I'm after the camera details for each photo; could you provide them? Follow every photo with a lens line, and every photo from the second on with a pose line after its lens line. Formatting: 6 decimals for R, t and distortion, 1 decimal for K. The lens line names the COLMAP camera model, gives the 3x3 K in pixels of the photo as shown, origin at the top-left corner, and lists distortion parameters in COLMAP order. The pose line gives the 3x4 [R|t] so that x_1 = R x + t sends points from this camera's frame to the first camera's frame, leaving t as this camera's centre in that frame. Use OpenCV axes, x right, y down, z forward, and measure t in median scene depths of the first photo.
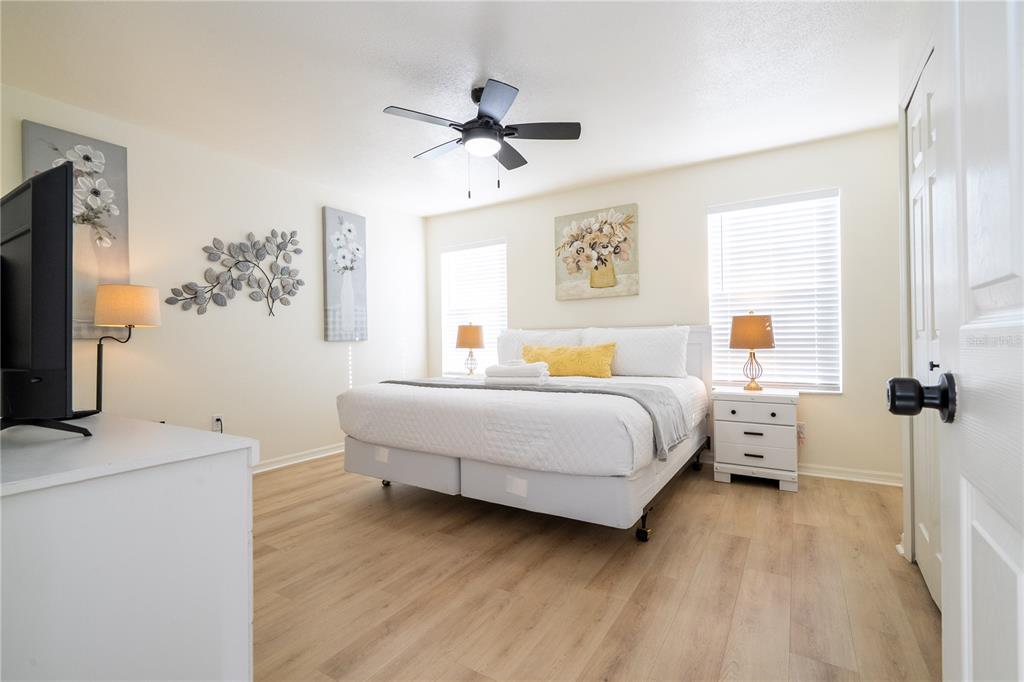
lens RADIAL K [[464.0, 0, 522.2], [0, 464.0, 336.0], [0, 0, 1]] dist [-0.002949, 0.002877]
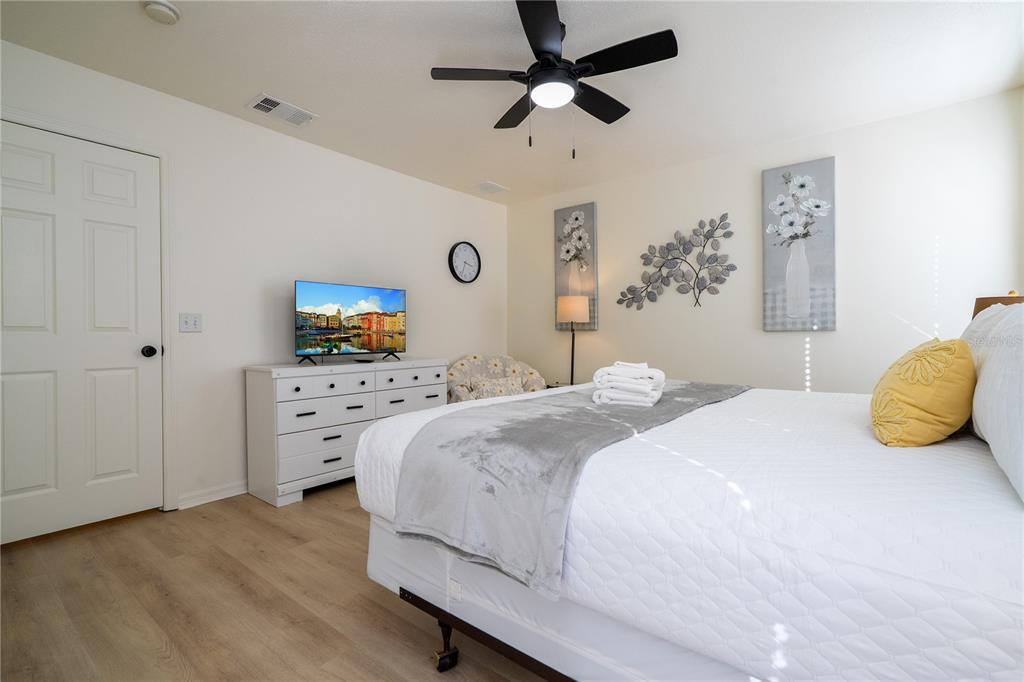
lens RADIAL K [[464.0, 0, 519.2], [0, 464.0, 340.2], [0, 0, 1]] dist [-0.002949, 0.002877]
pose [[-0.124380, 0.024185, -0.991940, 0.653016], [0.016508, 0.999615, 0.022302, 0.002500], [0.992097, -0.013601, -0.124732, 0.917928]]
